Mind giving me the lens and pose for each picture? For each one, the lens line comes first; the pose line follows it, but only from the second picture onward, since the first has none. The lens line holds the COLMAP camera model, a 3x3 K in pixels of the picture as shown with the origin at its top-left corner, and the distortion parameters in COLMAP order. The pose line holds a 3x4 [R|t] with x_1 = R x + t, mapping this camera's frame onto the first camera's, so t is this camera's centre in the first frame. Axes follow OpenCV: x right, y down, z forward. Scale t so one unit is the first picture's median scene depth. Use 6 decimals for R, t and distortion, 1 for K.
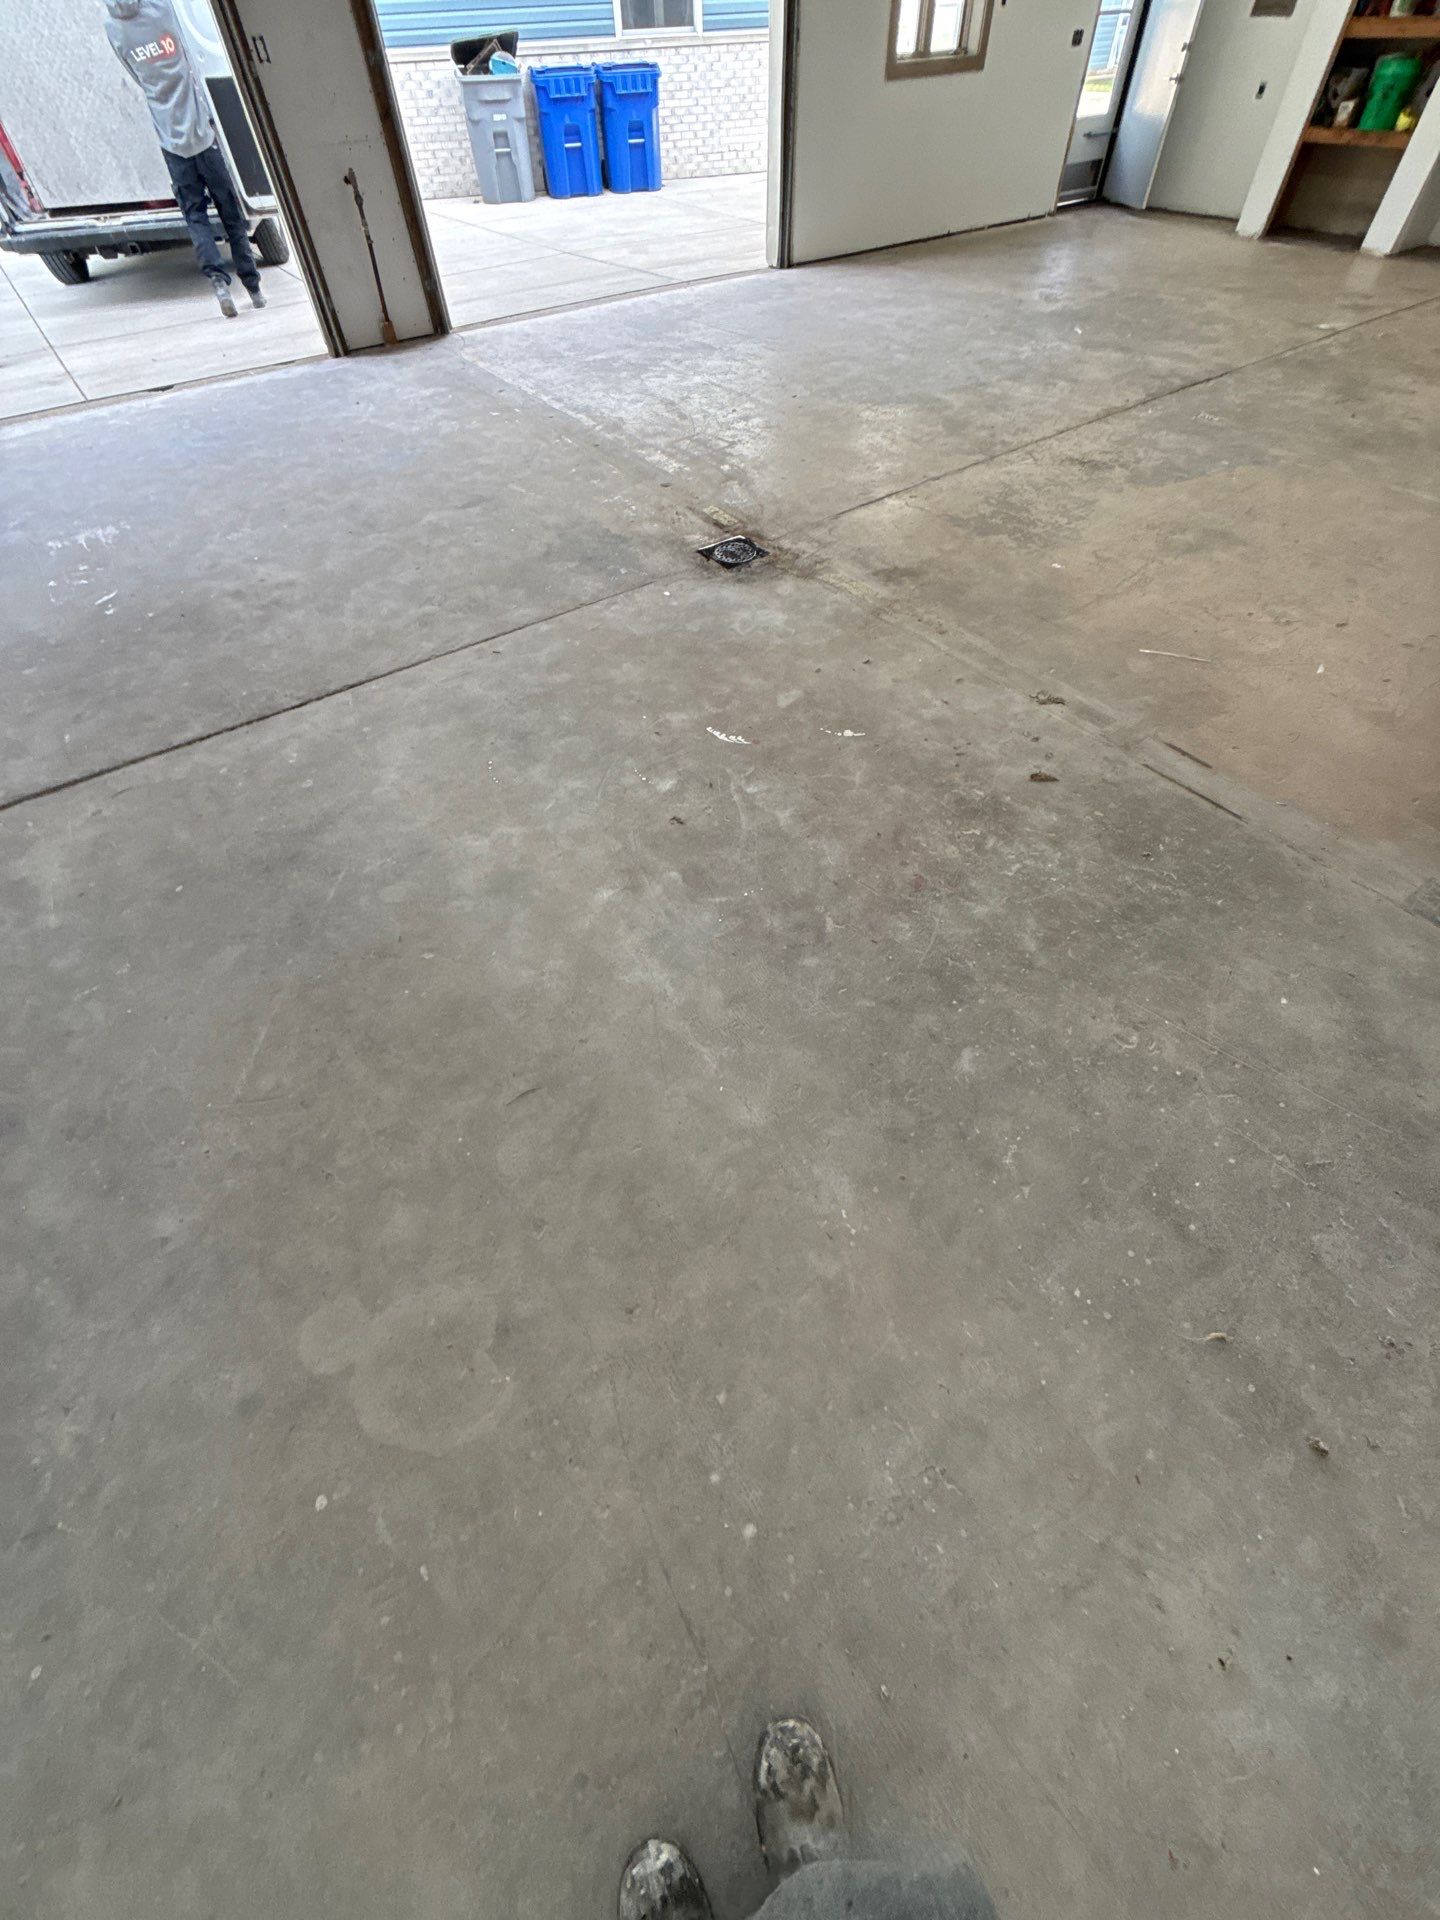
lens RADIAL K [[764.2, 0, 720.0], [0, 764.2, 960.0], [0, 0, 1]] dist [0.000515, 0.000192]
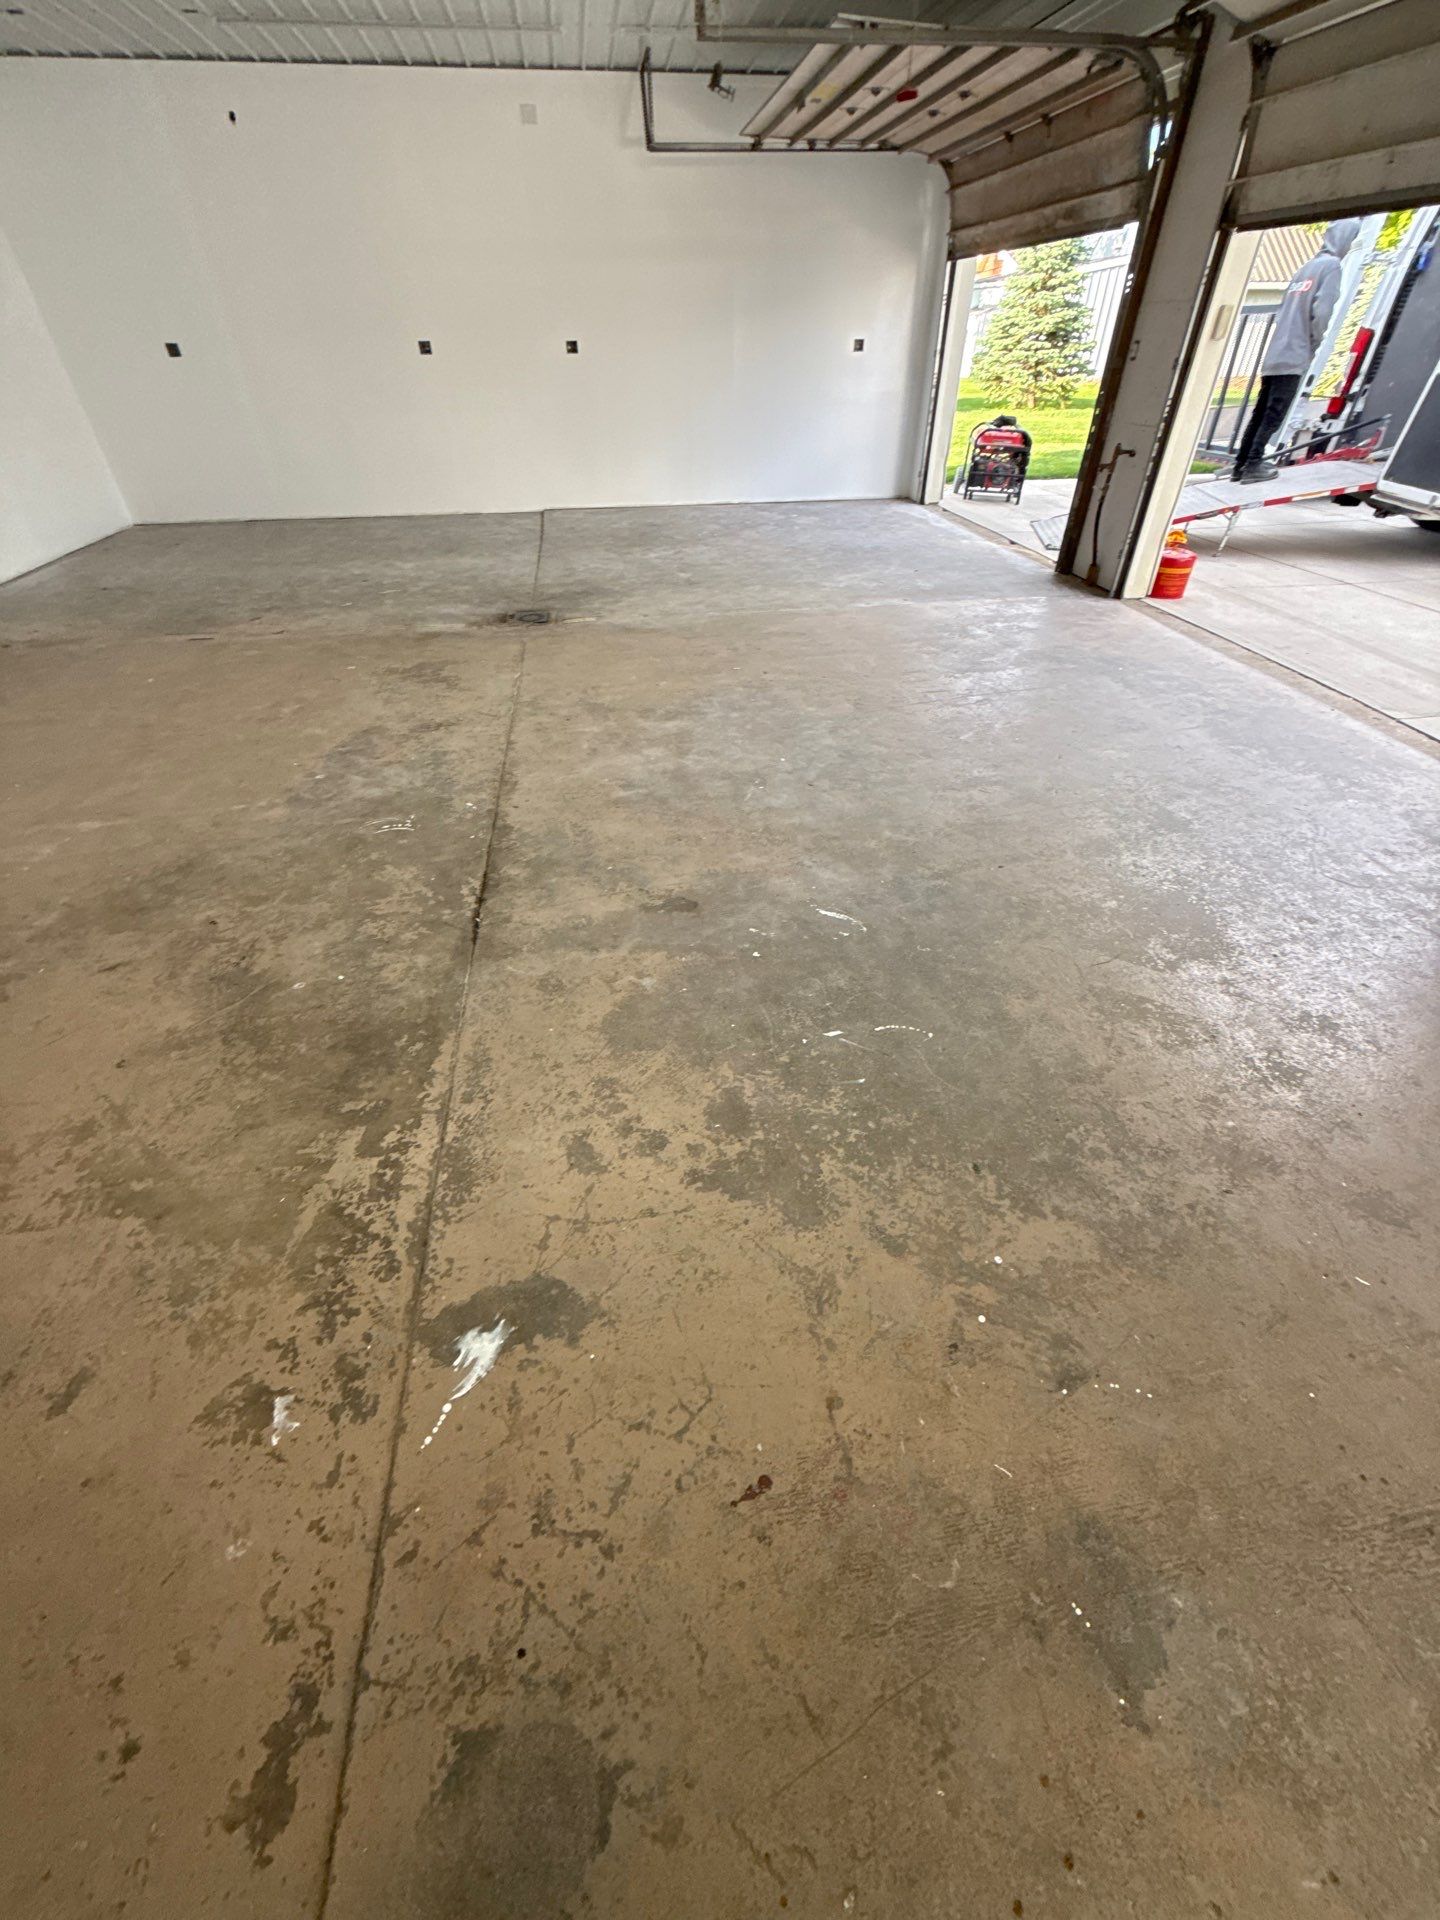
lens RADIAL K [[764.2, 0, 720.0], [0, 764.2, 960.0], [0, 0, 1]] dist [0.000515, 0.000192]
pose [[-0.460249, 0.583794, -0.668846, 0.957902], [-0.683357, 0.247979, 0.686680, -1.253797], [0.566740, 0.773104, 0.284808, 0.969645]]
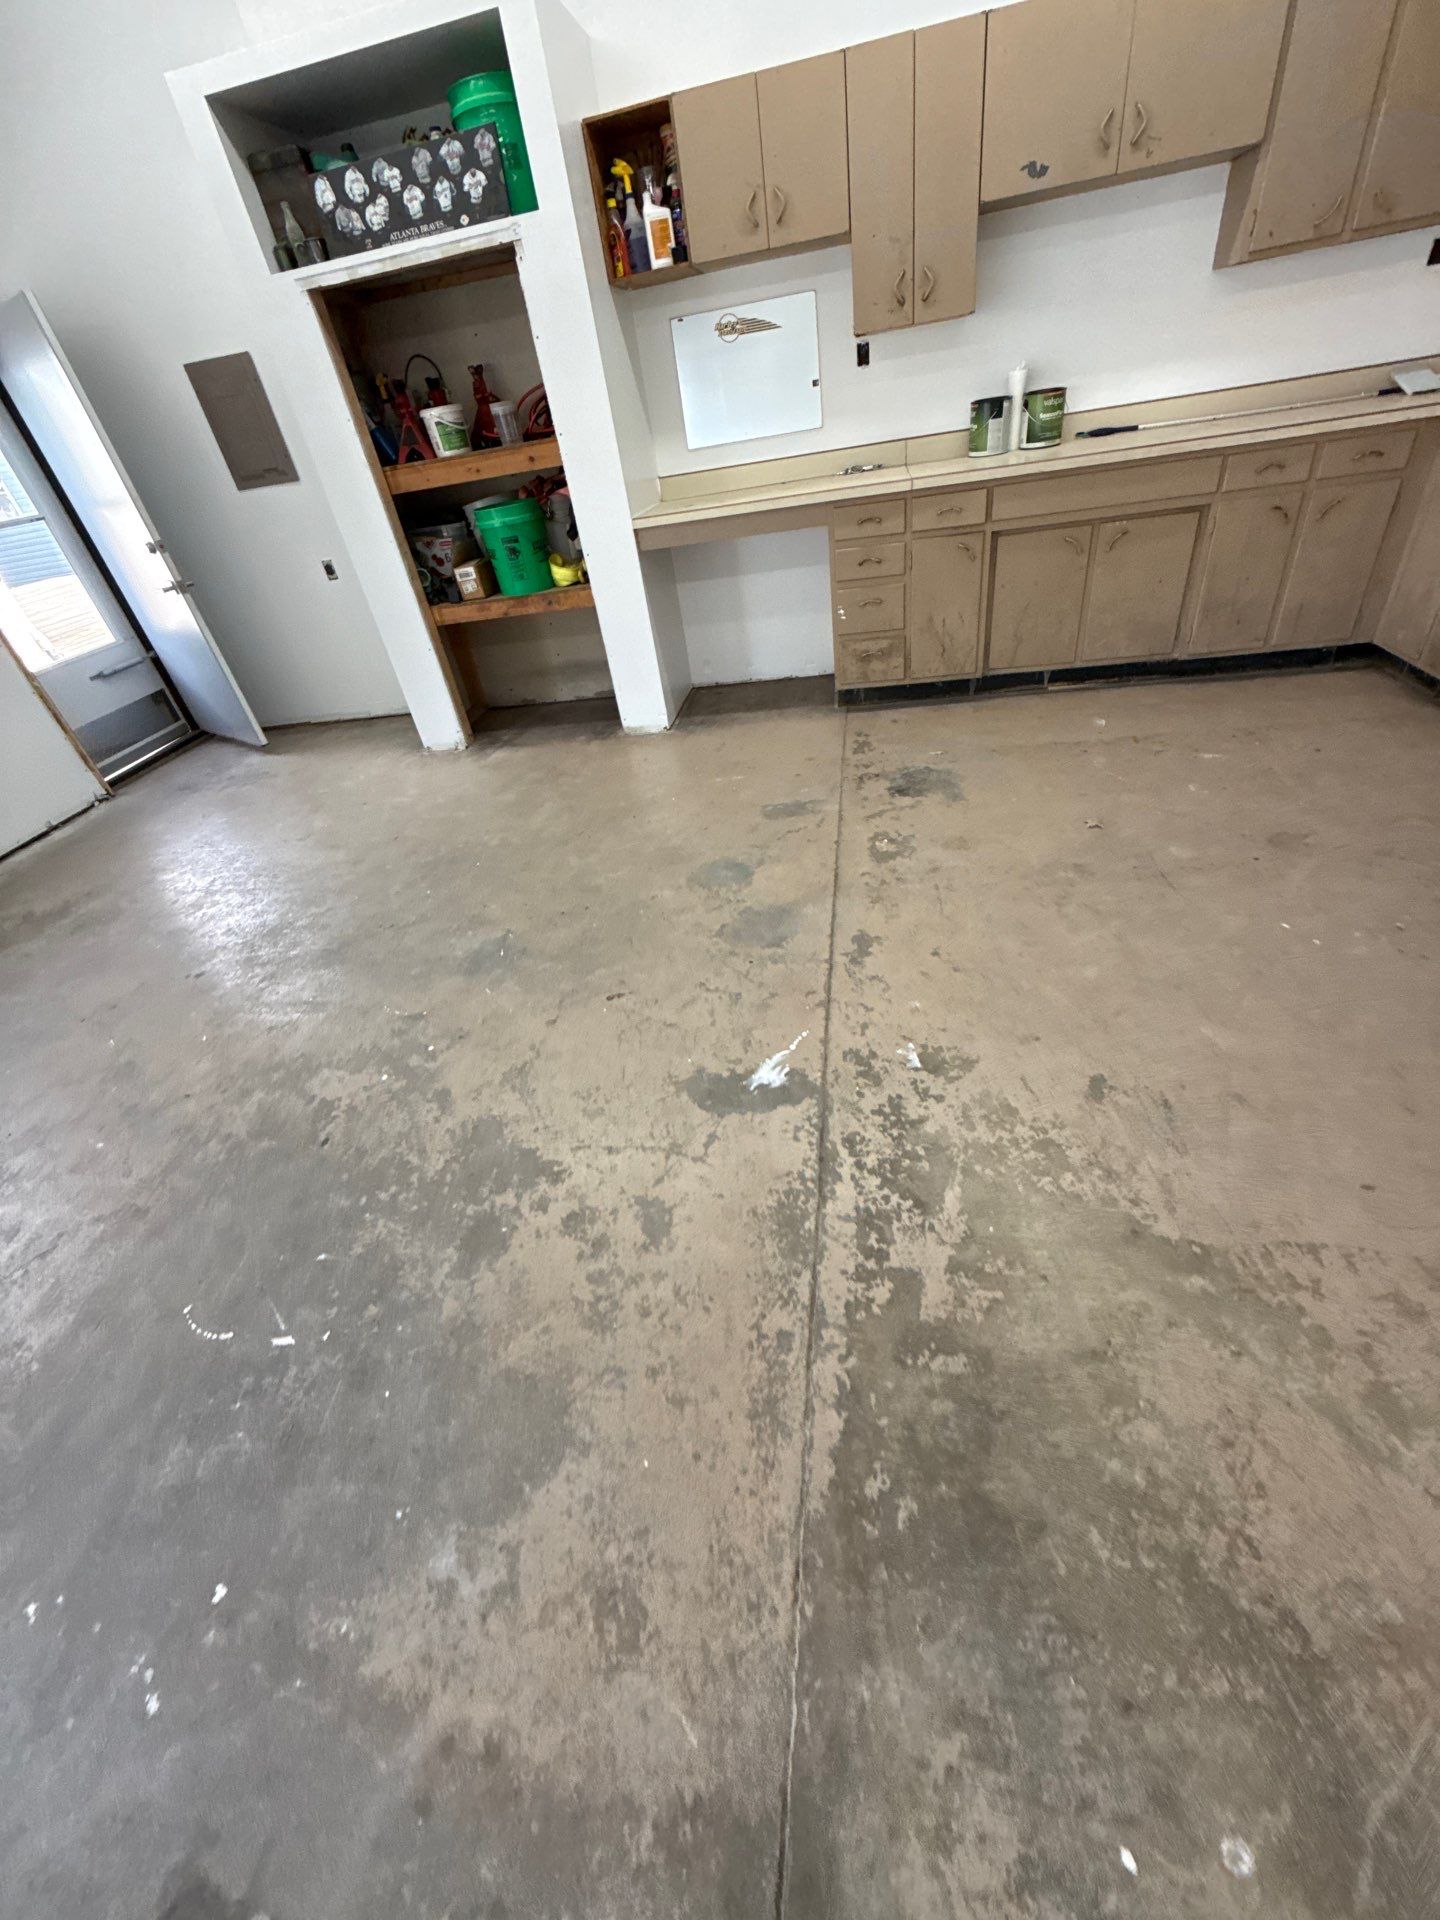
lens RADIAL K [[764.2, 0, 720.0], [0, 764.2, 960.0], [0, 0, 1]] dist [0.000515, 0.000192]
pose [[0.698812, -0.486788, 0.524118, 0.690614], [0.628987, 0.767111, -0.126161, -0.948594], [-0.340643, 0.417827, 0.842249, 0.773403]]
